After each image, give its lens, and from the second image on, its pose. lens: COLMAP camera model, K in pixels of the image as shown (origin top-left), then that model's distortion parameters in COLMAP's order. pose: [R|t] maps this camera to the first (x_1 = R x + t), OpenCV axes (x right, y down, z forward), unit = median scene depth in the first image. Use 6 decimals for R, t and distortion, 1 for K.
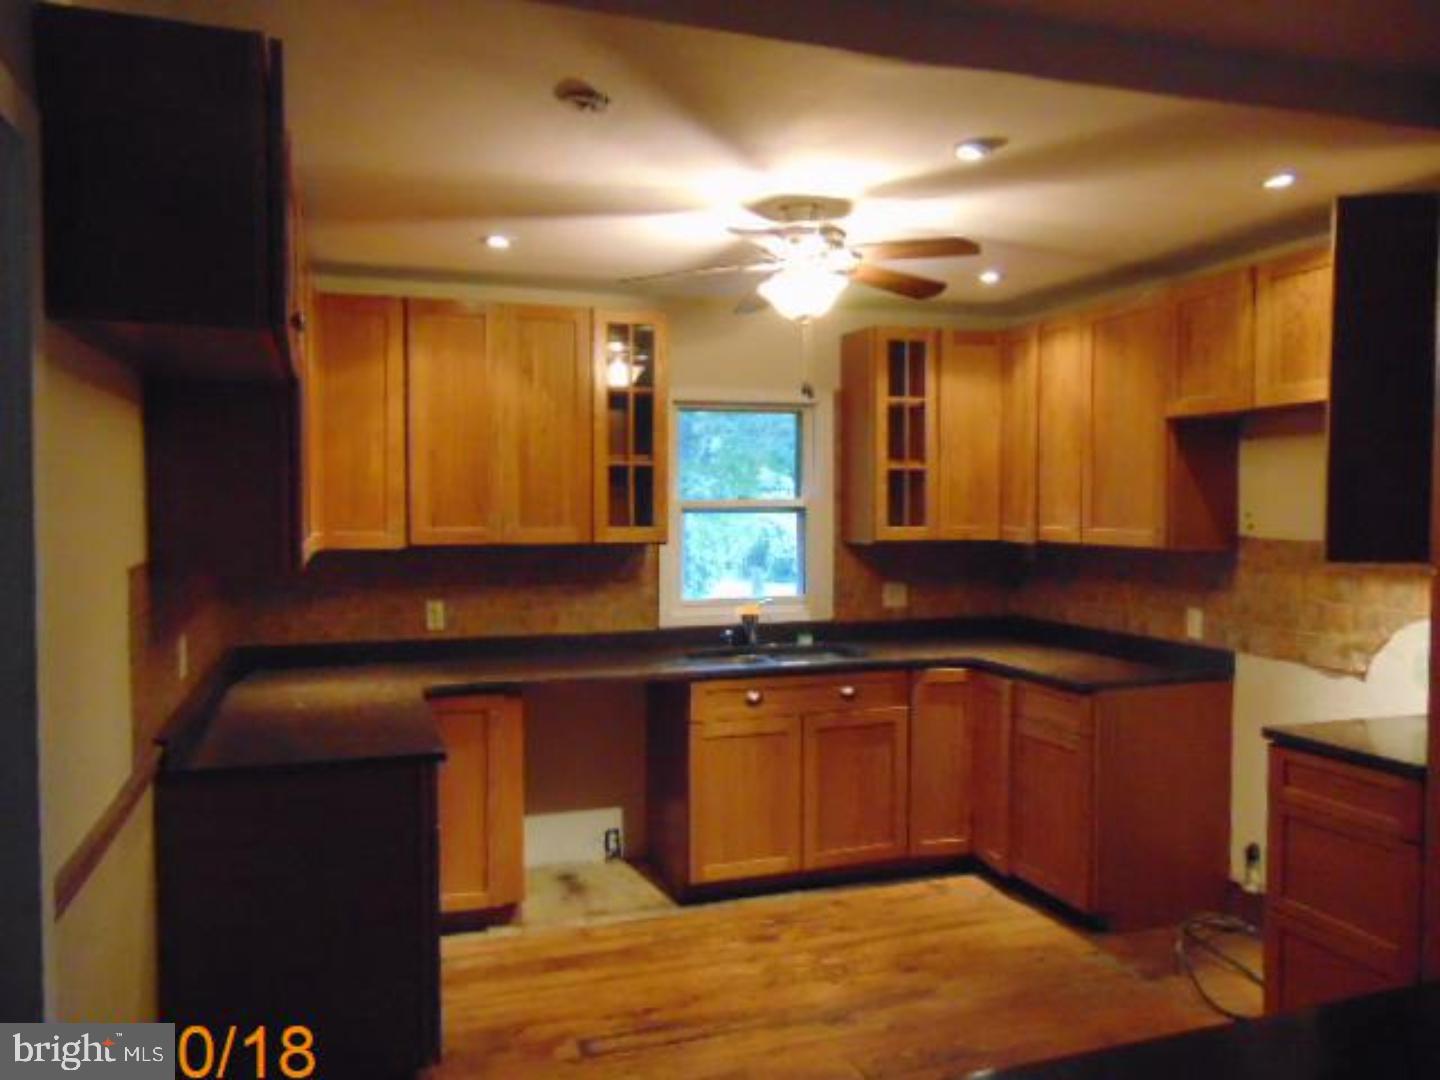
lens RADIAL K [[1083.8, 0, 716.0], [0, 1083.8, 541.4], [0, 0, 1]] dist [-0.032385, -0.000621]
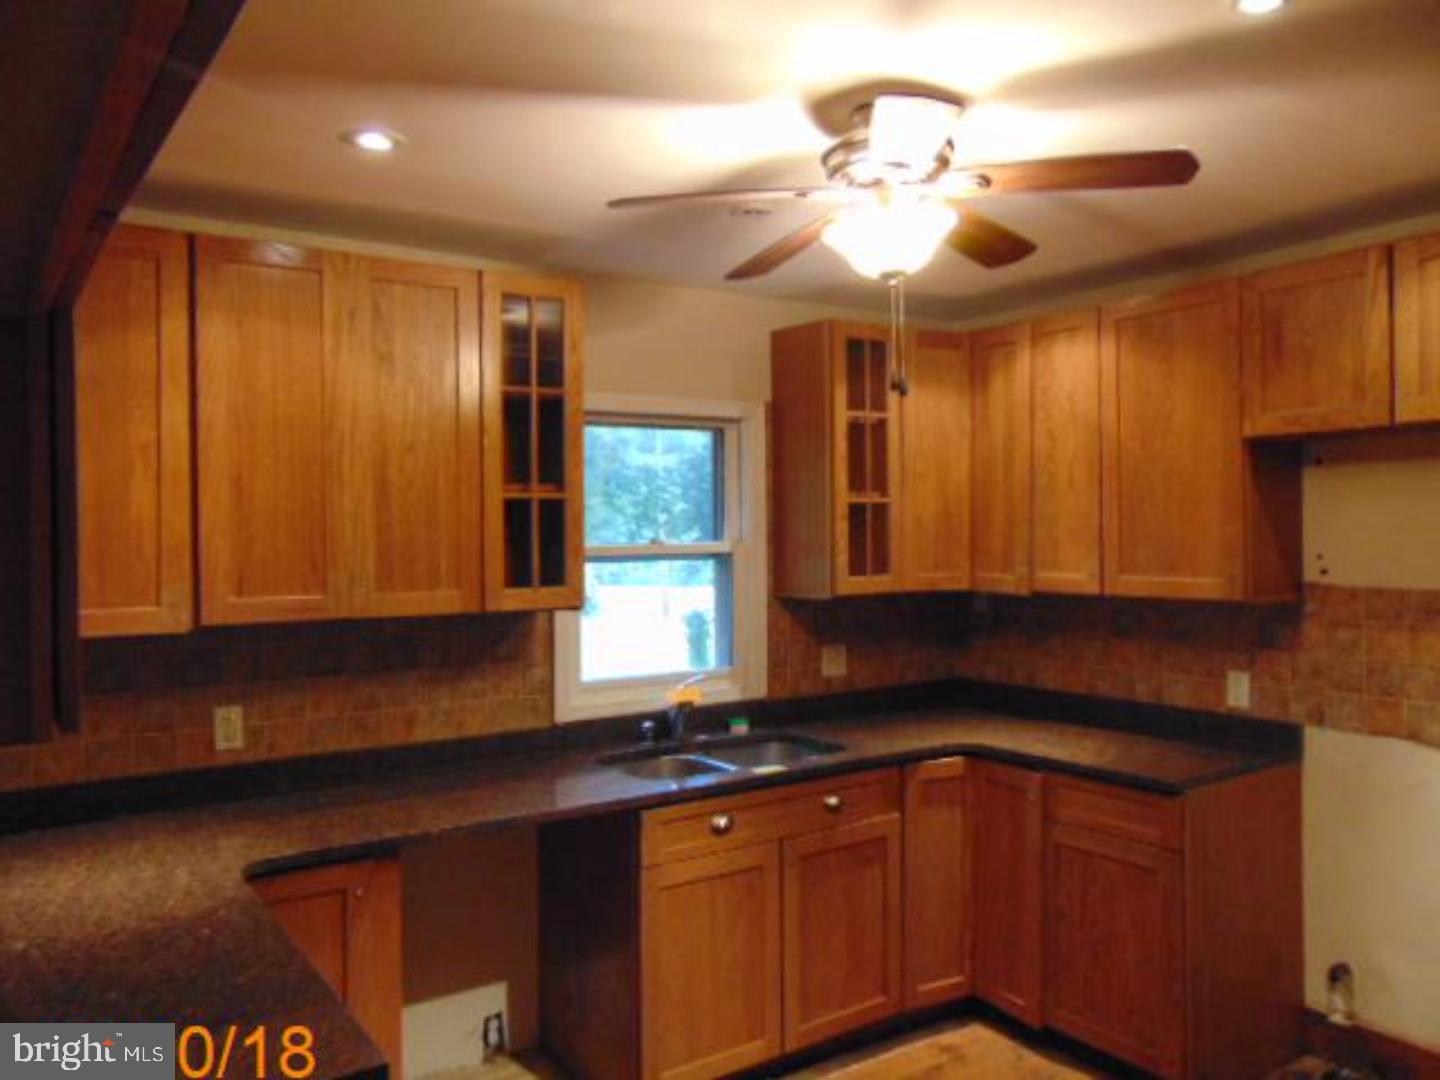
lens RADIAL K [[1089.1, 0, 717.0], [0, 1089.1, 545.5], [0, 0, 1]] dist [-0.003539, 0.004141]
pose [[0.964519, -0.012774, 0.263703, -0.149959], [0.020007, 0.999493, -0.024760, -0.020123], [-0.263253, 0.029157, 0.964286, 0.291663]]
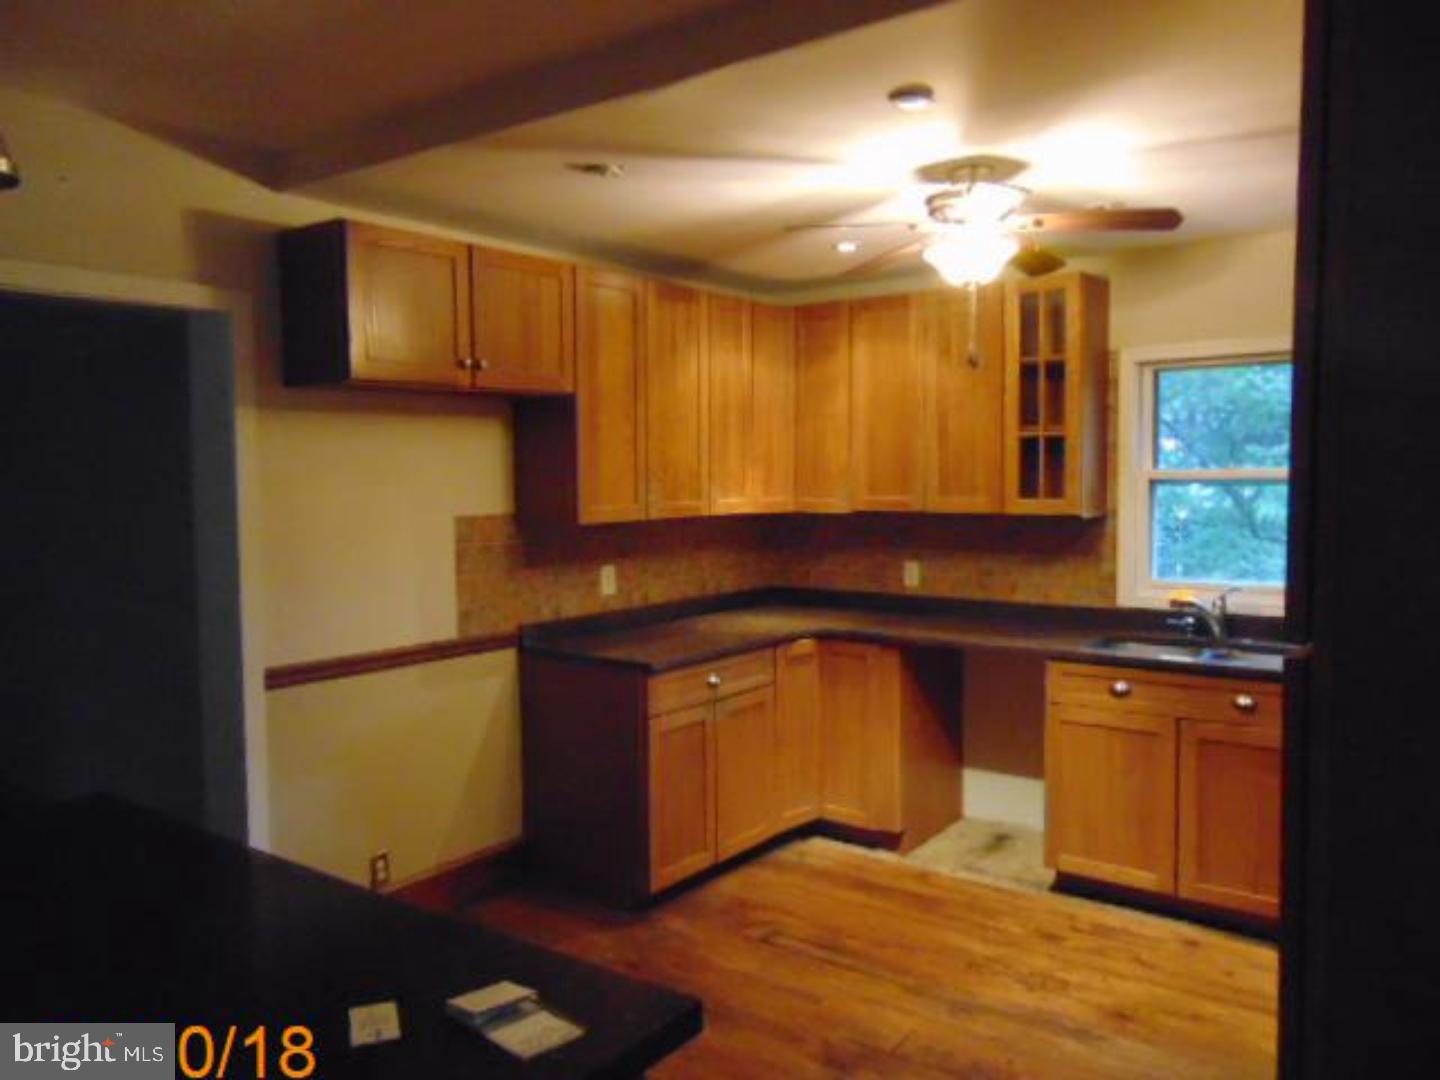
lens RADIAL K [[1089.1, 0, 717.0], [0, 1089.1, 545.5], [0, 0, 1]] dist [-0.003539, 0.004141]
pose [[0.550446, 0.051035, -0.833309, 0.584415], [-0.021994, 0.998670, 0.046634, -0.010282], [0.834581, -0.007342, 0.550837, 0.207856]]
